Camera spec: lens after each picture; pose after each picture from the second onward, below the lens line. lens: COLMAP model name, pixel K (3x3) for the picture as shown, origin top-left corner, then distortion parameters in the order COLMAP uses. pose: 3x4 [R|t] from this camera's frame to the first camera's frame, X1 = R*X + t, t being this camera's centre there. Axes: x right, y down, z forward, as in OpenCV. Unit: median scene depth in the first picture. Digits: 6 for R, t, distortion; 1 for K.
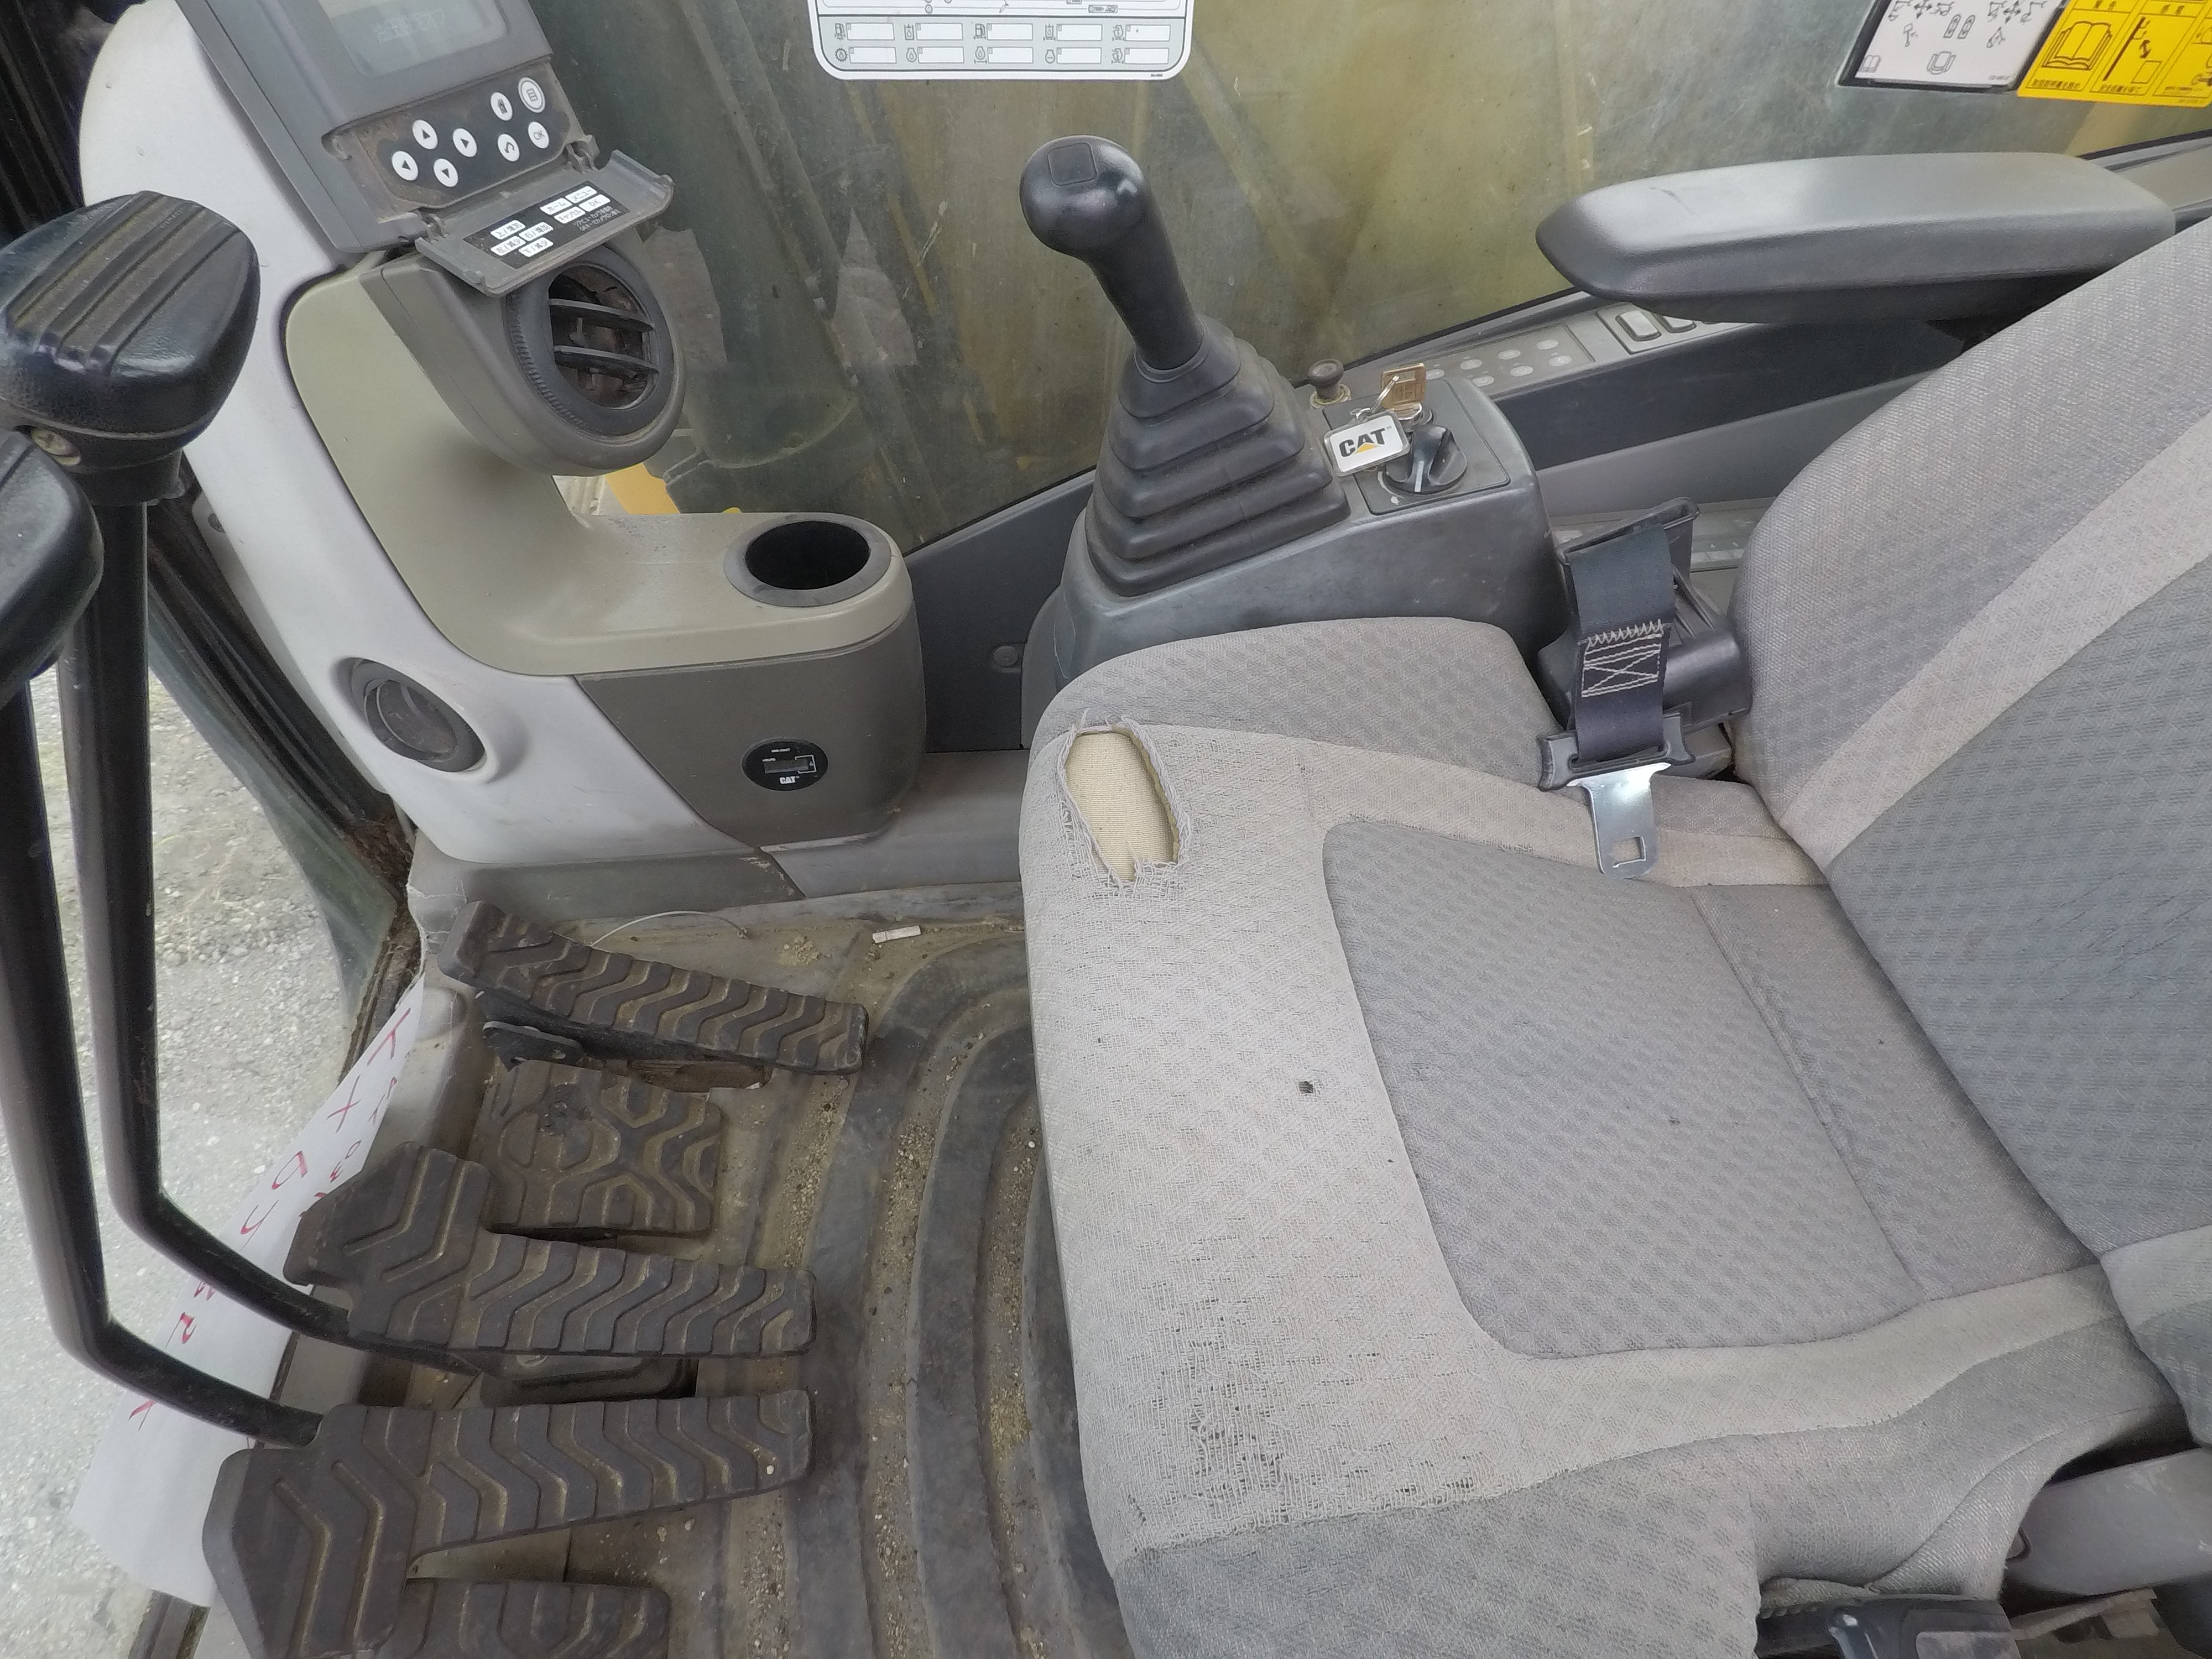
lens RADIAL K [[1129.3, 0, 1112.5], [0, 1129.3, 842.0], [0, 0, 1]] dist [-0.022938, 0.007794]
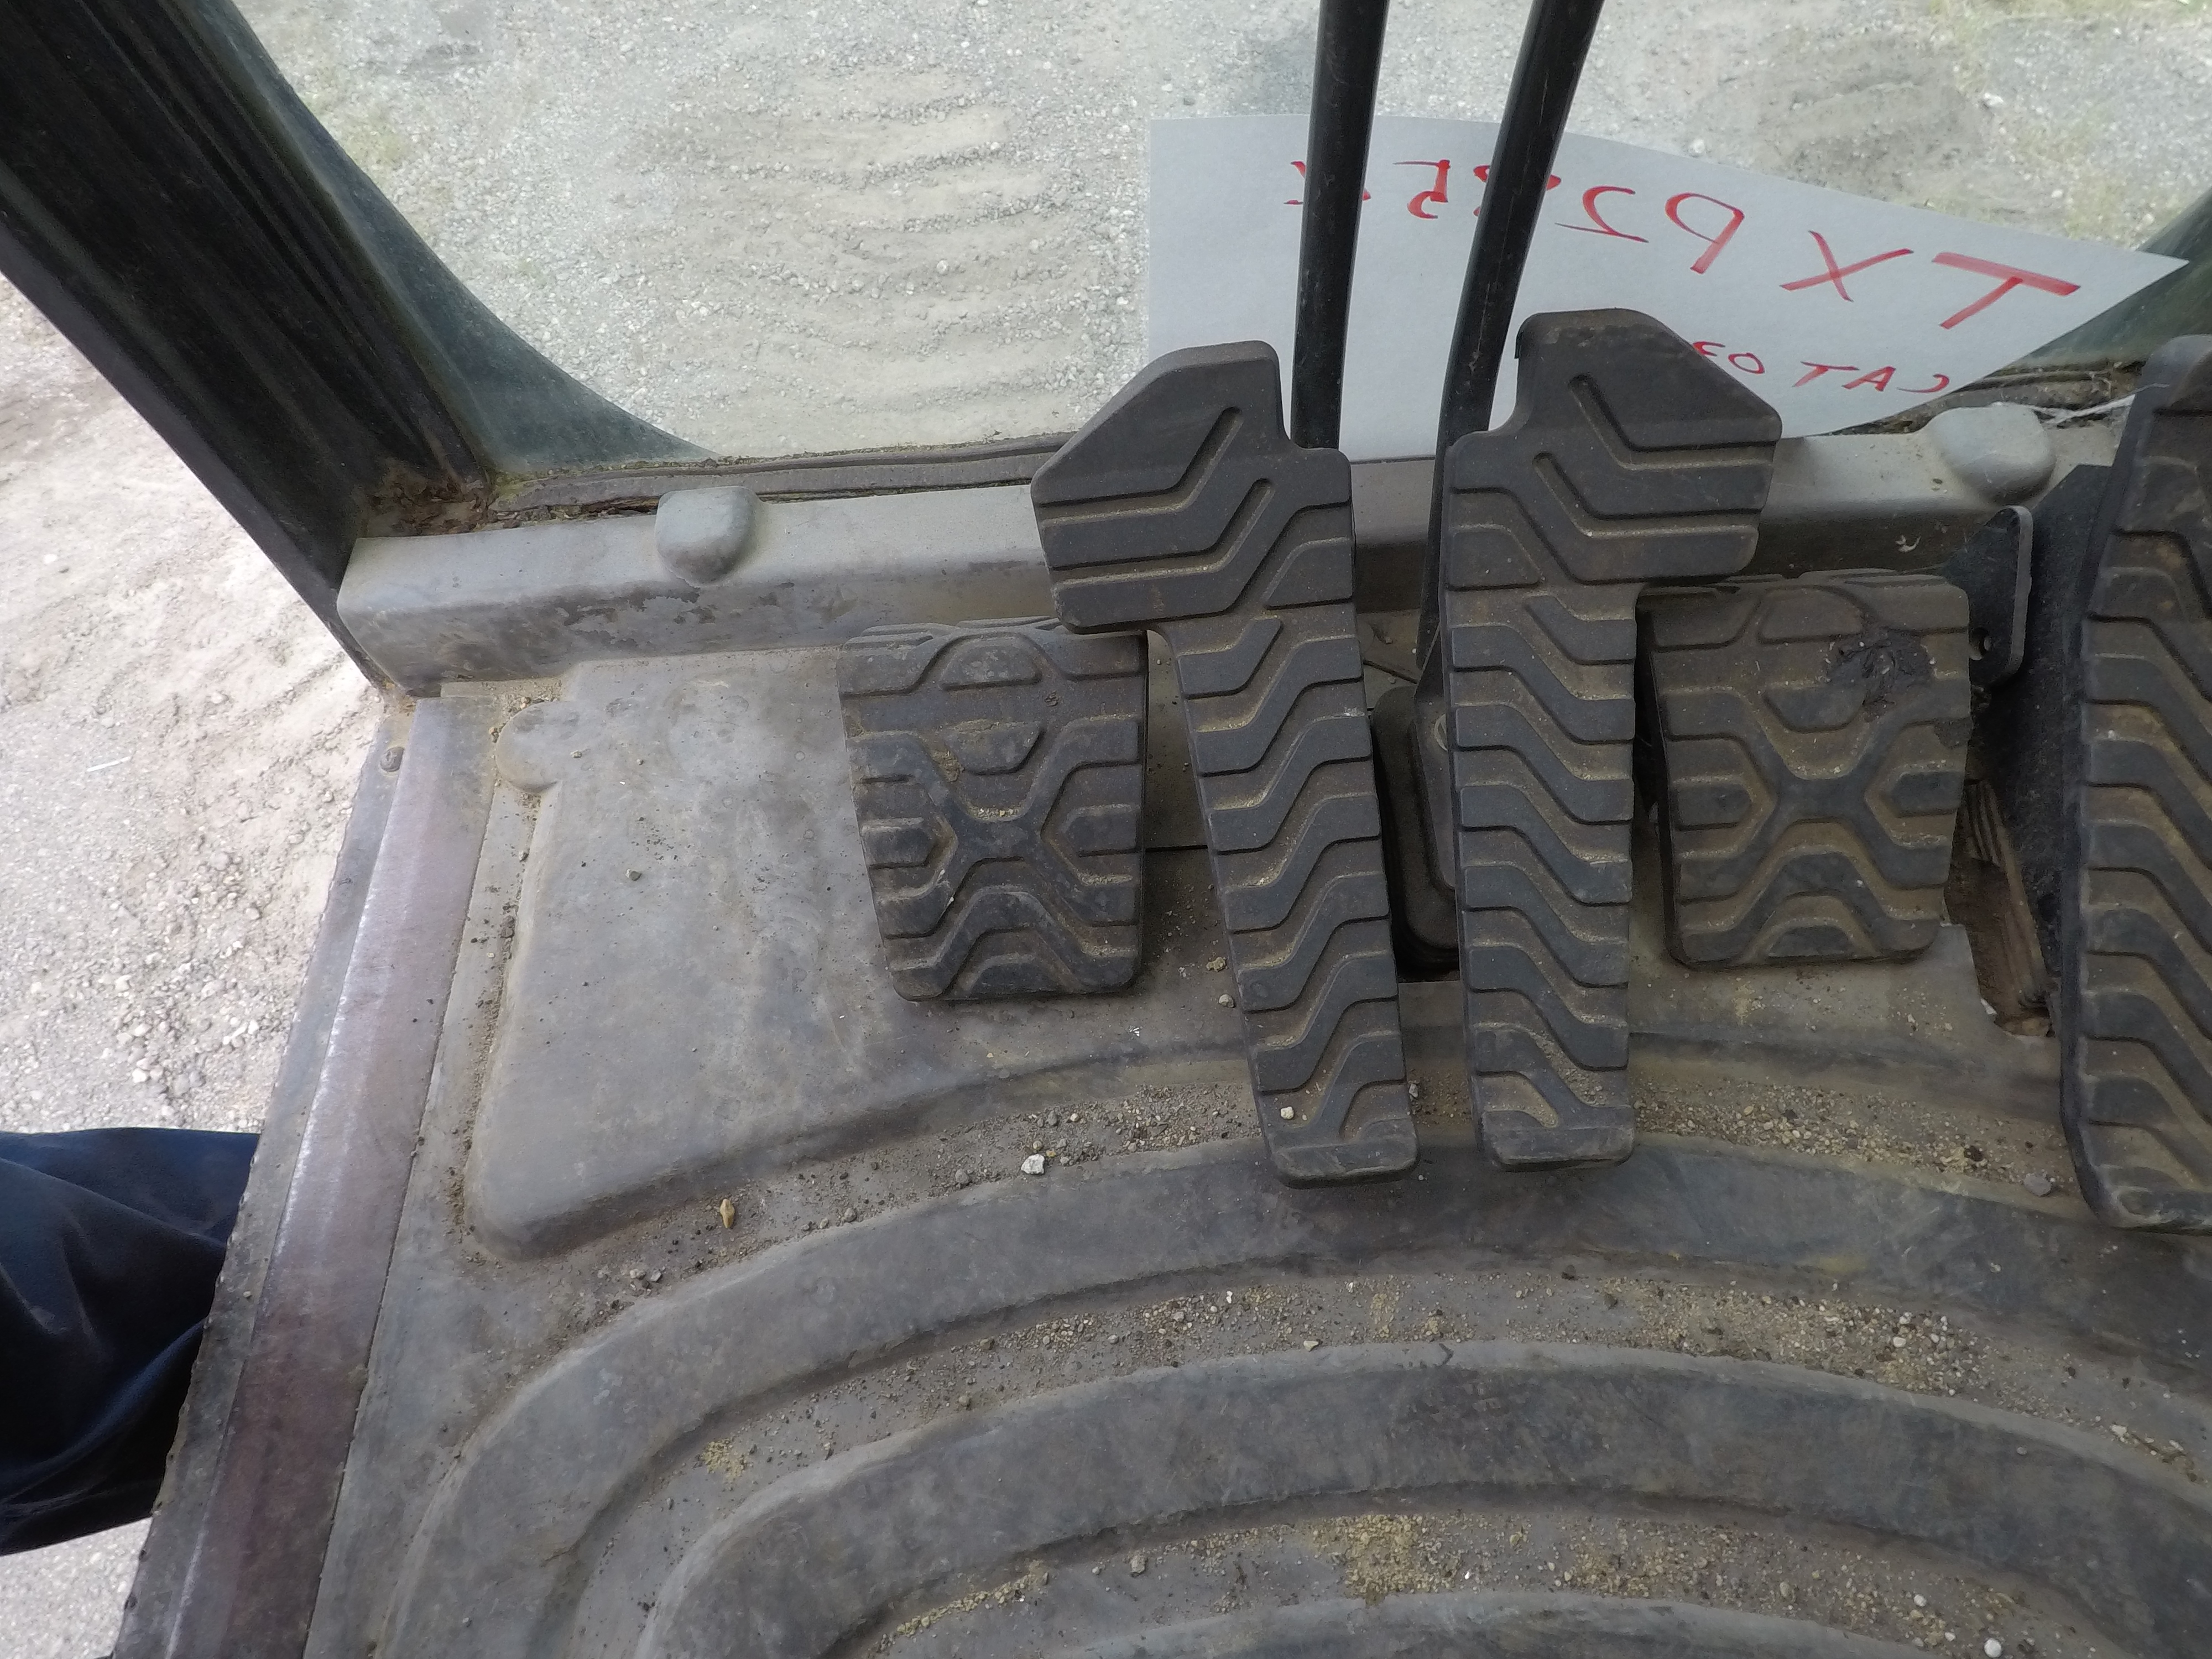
lens RADIAL K [[1129.3, 0, 1101.8], [0, 1129.3, 847.1], [0, 0, 1]] dist [-0.022938, 0.007794]
pose [[-0.101856, 0.885956, -0.452446, -0.131084], [-0.707120, 0.255425, 0.659348, 0.173744], [0.699719, 0.387092, 0.600460, 0.452813]]
